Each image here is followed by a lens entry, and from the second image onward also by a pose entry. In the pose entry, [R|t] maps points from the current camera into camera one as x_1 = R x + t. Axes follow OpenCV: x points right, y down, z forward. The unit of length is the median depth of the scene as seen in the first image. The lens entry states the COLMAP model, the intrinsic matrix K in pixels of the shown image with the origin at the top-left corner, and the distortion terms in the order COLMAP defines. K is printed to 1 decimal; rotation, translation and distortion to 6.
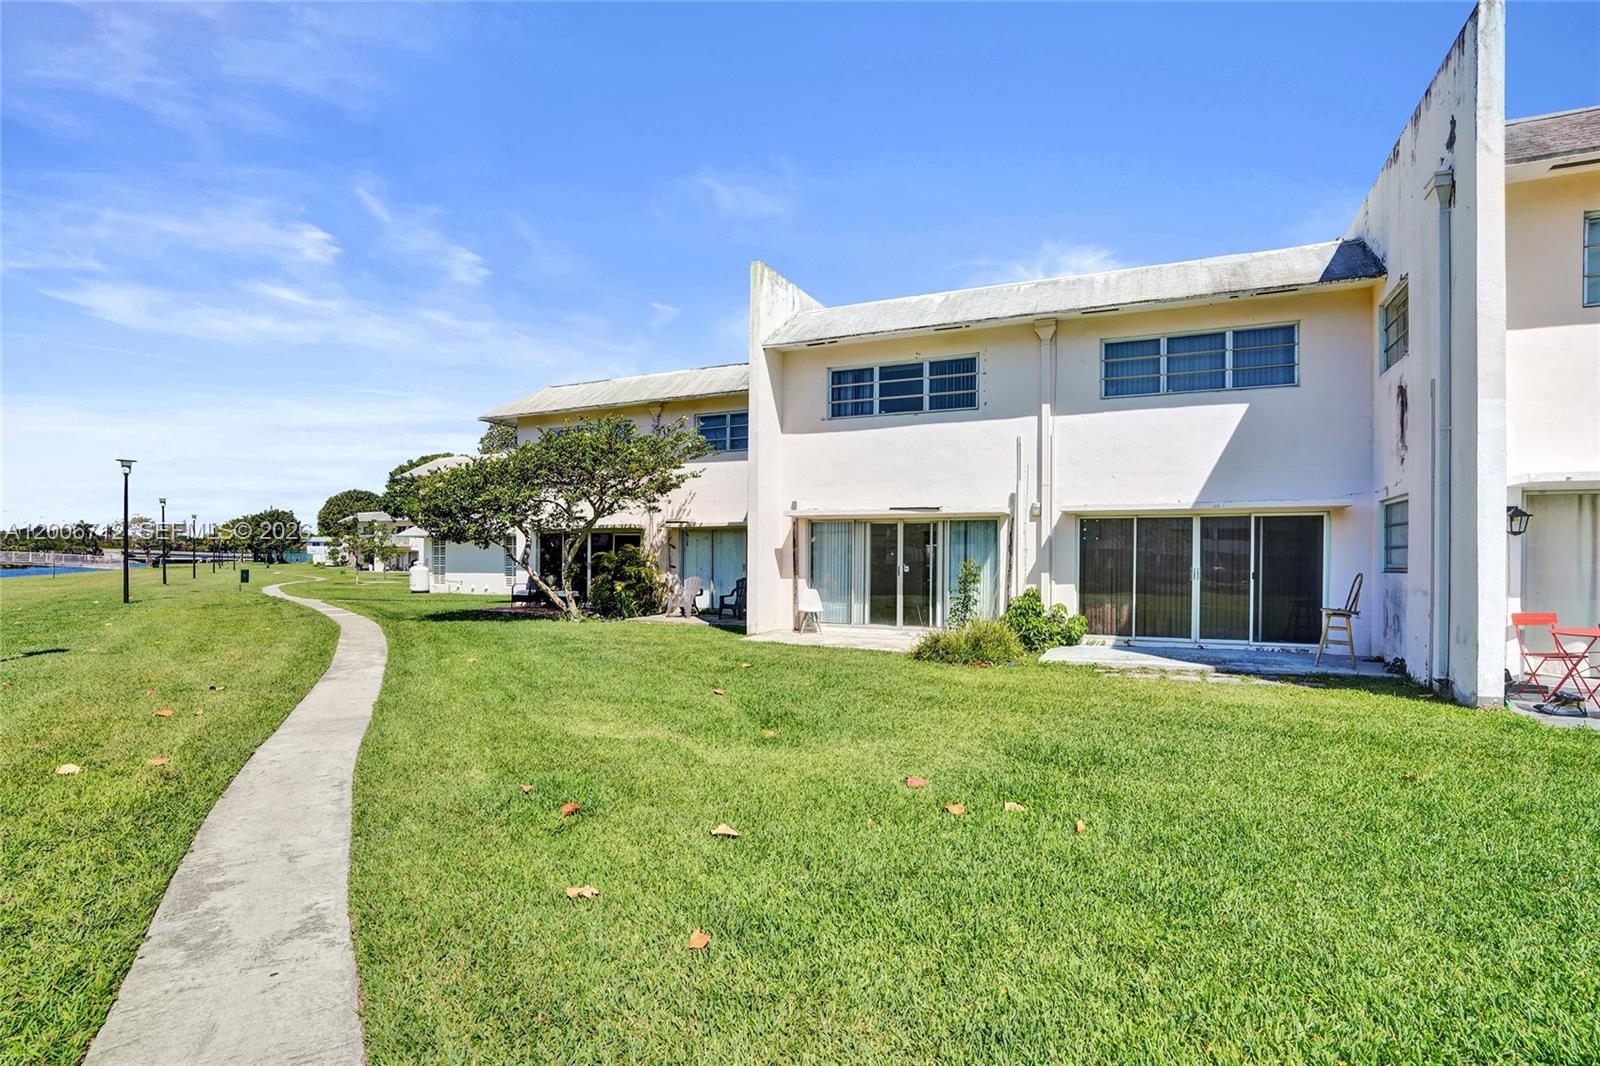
lens RADIAL K [[763.4, 0, 818.6], [0, 763.4, 531.2], [0, 0, 1]] dist [-0.073281, 0.033213]
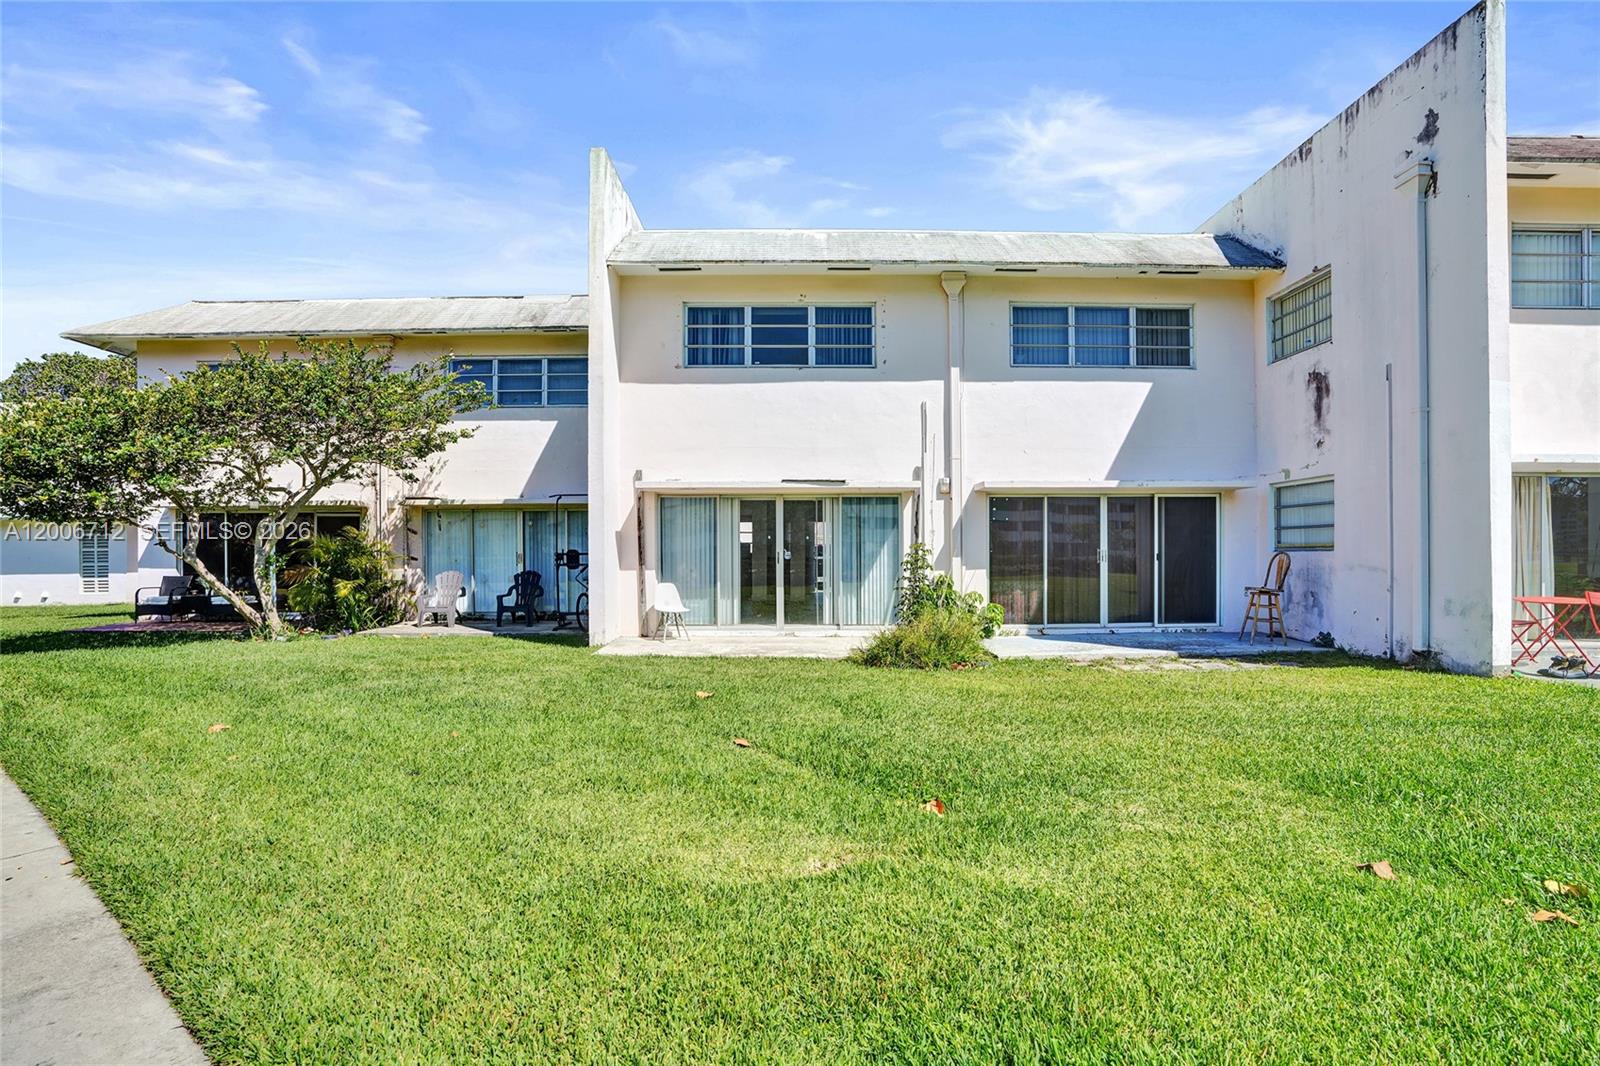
lens RADIAL K [[763.4, 0, 807.3], [0, 763.4, 529.6], [0, 0, 1]] dist [-0.071652, 0.029172]
pose [[0.905149, 0.000395, 0.425095, -0.223069], [-0.004861, 0.999944, 0.009422, 0.014149], [-0.425067, -0.010595, 0.905100, 0.252843]]
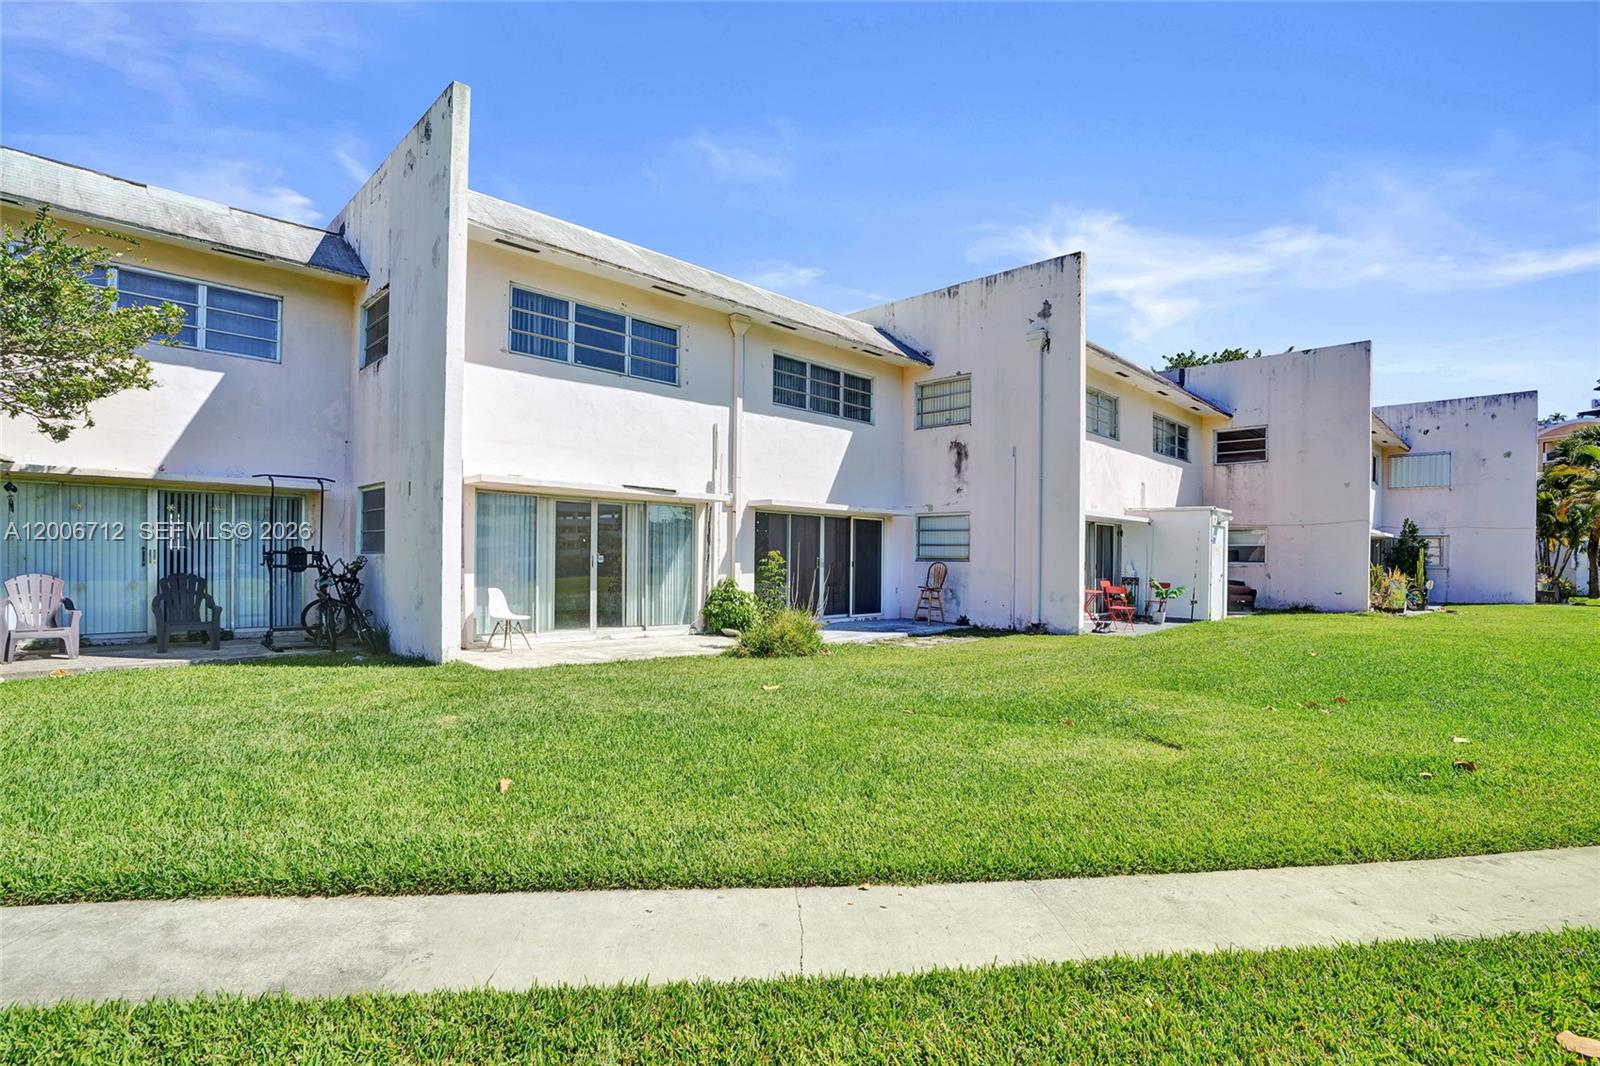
lens RADIAL K [[763.4, 0, 807.3], [0, 763.4, 529.6], [0, 0, 1]] dist [-0.071652, 0.029172]
pose [[0.350358, 0.029840, 0.936140, -0.595152], [-0.047911, 0.998755, -0.013904, 0.018875], [-0.935390, -0.039980, 0.351352, 0.518429]]
